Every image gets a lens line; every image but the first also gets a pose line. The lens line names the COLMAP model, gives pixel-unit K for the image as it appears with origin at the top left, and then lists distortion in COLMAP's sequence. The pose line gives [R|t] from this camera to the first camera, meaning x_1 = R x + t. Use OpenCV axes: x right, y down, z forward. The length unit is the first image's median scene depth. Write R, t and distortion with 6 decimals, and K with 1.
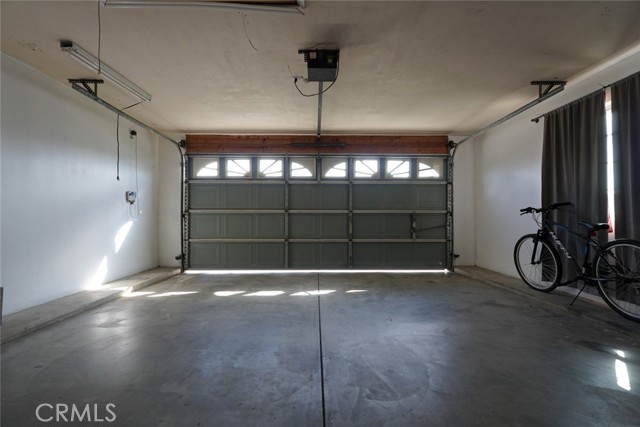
lens RADIAL K [[303.4, 0, 321.4], [0, 303.4, 213.9], [0, 0, 1]] dist [-0.005560, 0.002235]
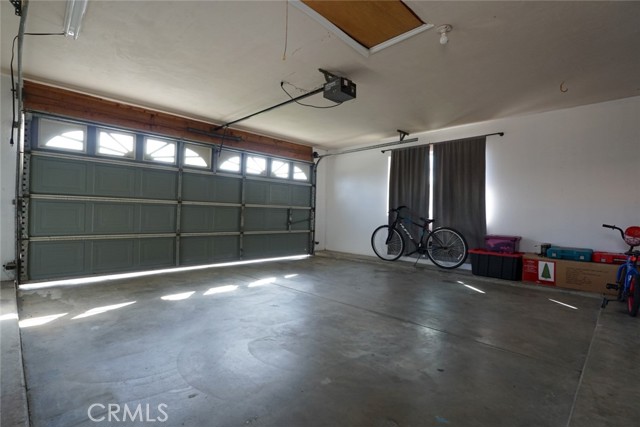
lens RADIAL K [[303.4, 0, 317.6], [0, 303.4, 212.7], [0, 0, 1]] dist [-0.005560, 0.002235]
pose [[0.726086, 0.018808, 0.687347, -0.430763], [-0.031732, 0.999477, 0.006172, 0.002965], [-0.686871, -0.026292, 0.726303, 0.072116]]
